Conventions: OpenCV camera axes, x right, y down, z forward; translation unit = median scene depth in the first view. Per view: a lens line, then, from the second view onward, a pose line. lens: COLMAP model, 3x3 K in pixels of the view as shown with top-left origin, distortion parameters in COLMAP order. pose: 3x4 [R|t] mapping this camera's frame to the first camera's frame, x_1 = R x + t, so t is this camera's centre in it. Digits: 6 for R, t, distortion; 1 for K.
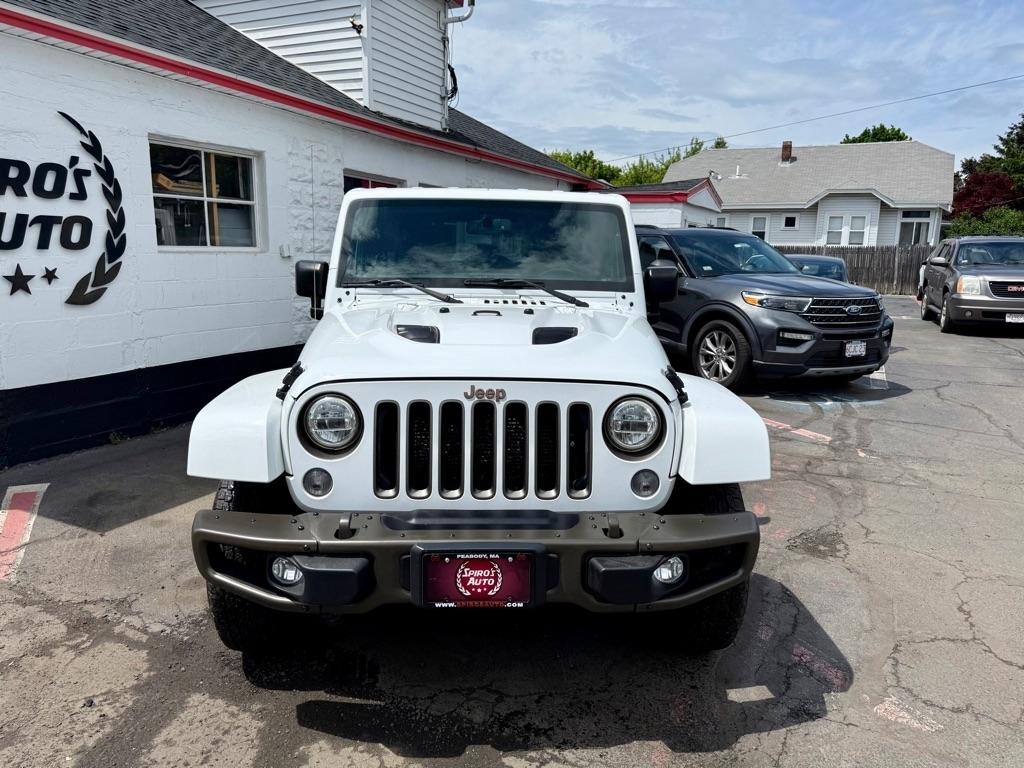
lens RADIAL K [[720.1, 0, 512.8], [0, 720.1, 381.7], [0, 0, 1]] dist [0.041817, -0.051161]
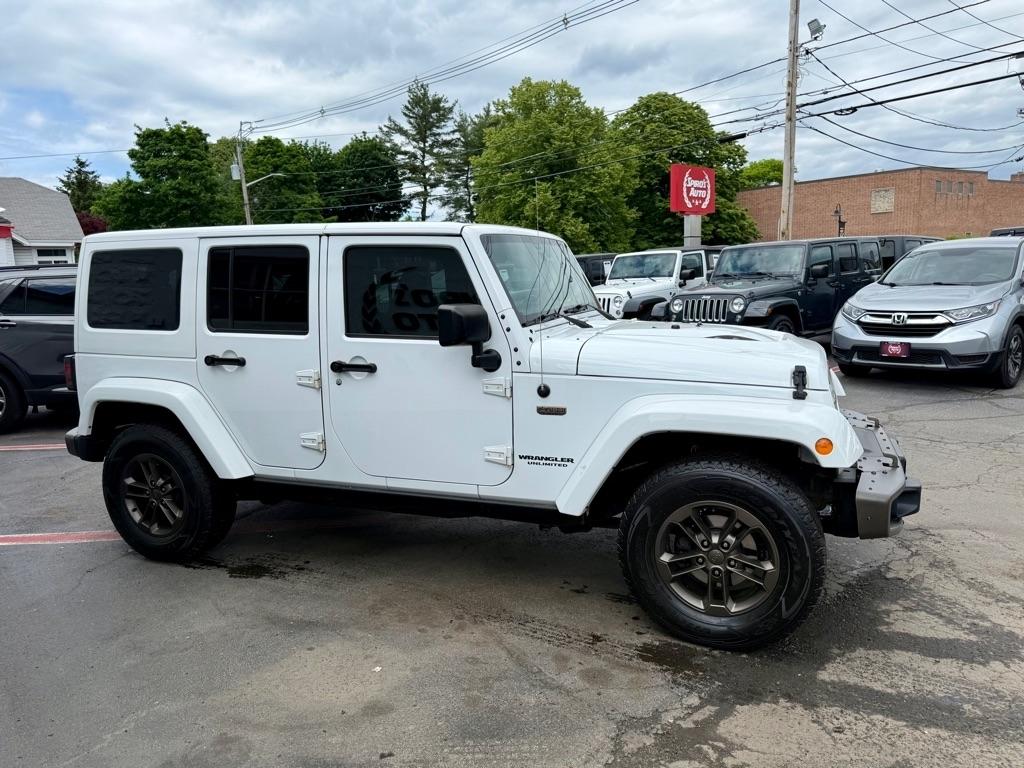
lens RADIAL K [[716.6, 0, 509.2], [0, 716.6, 398.3], [0, 0, 1]] dist [0.041539, -0.047011]
pose [[0.403126, -0.184927, 0.896266, -0.817370], [0.211459, 0.971689, 0.105378, -0.105752], [-0.890379, 0.147043, 0.430817, 0.470039]]
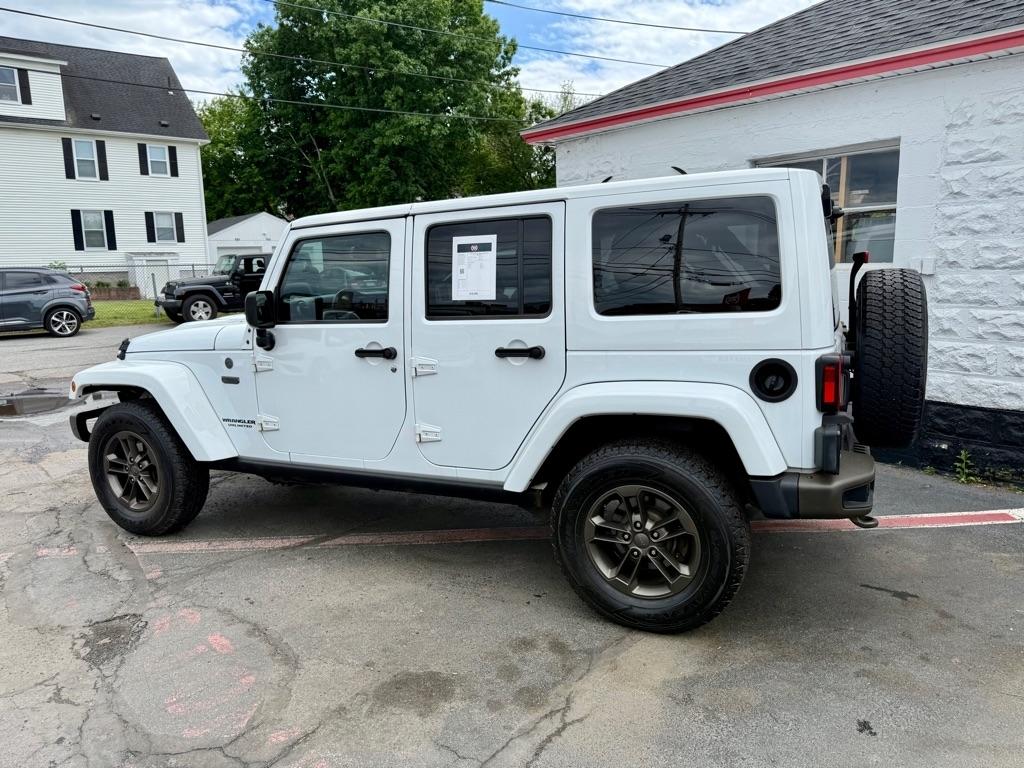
lens RADIAL K [[724.9, 0, 506.5], [0, 724.9, 375.8], [0, 0, 1]] dist [0.048764, -0.058430]
pose [[-0.451583, 0.129402, -0.882795, 0.751642], [-0.147031, 0.965107, 0.216679, -0.248366], [0.880031, 0.227647, -0.416800, 1.380005]]
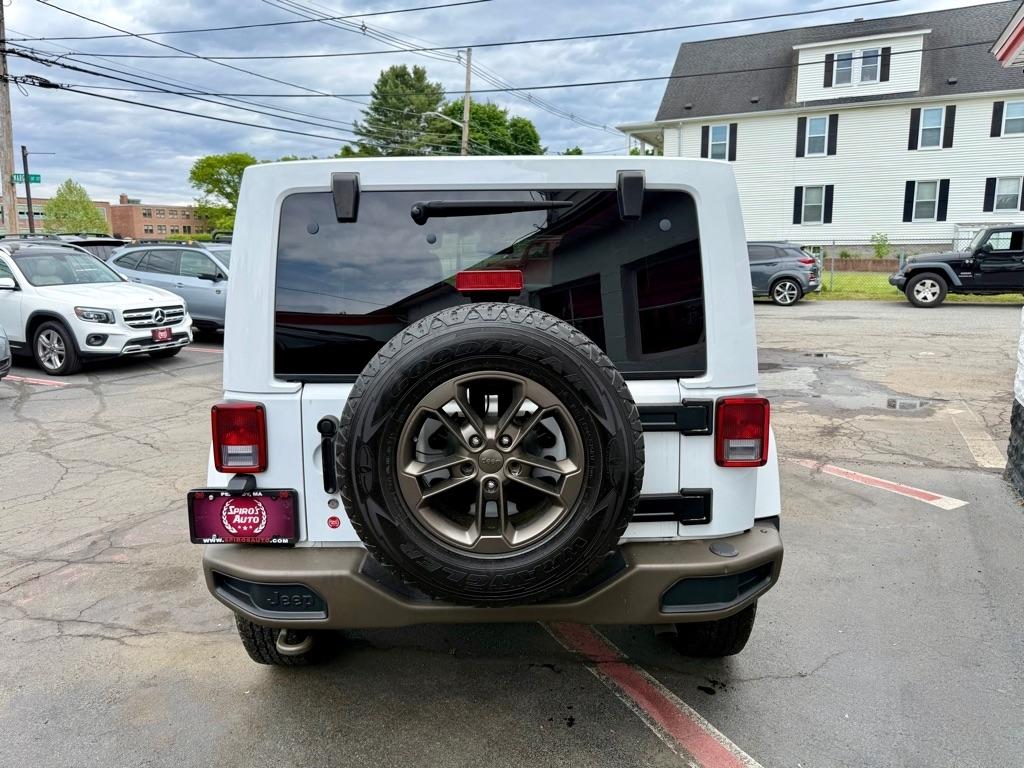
lens RADIAL K [[737.7, 0, 495.2], [0, 737.7, 368.1], [0, 0, 1]] dist [-0.001863, -0.004266]
pose [[-0.999169, -0.009917, 0.039532, -0.062217], [0.003967, 0.941673, 0.336507, -0.346450], [-0.040564, 0.336384, -0.940851, 1.779772]]
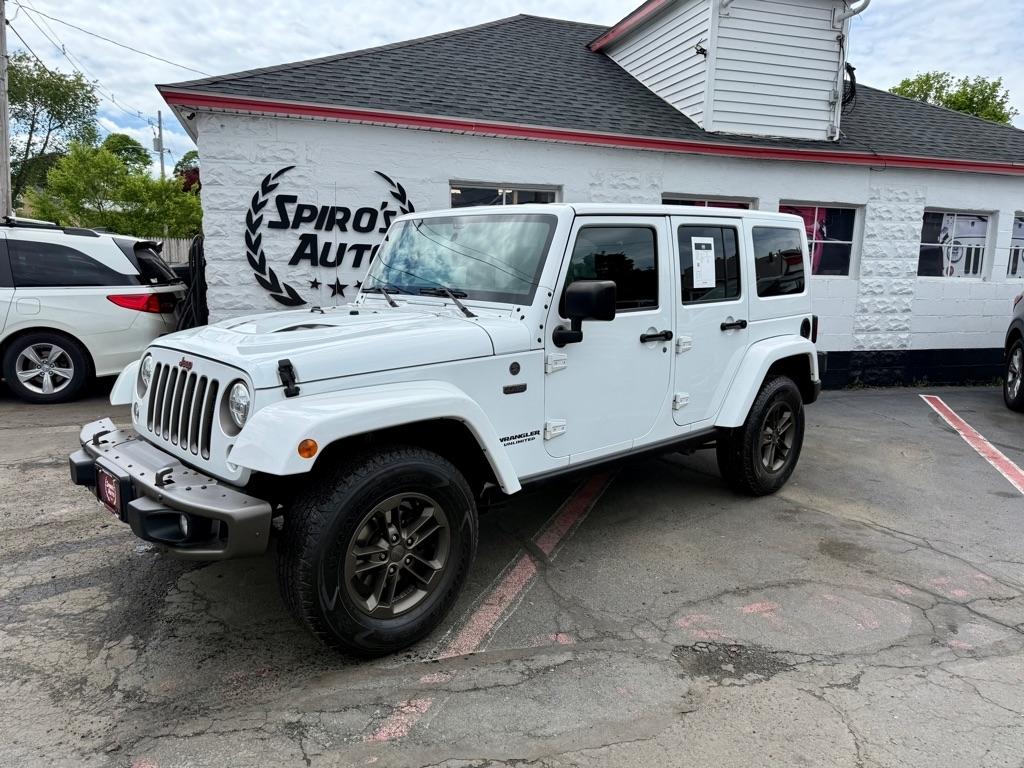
lens RADIAL K [[722.6, 0, 509.5], [0, 722.6, 379.9], [0, 0, 1]] dist [0.024891, -0.027723]
pose [[0.666513, 0.110932, -0.737194, 0.648915], [-0.142876, 0.989544, 0.019728, -0.031831], [0.731674, 0.092178, 0.675394, 0.267612]]
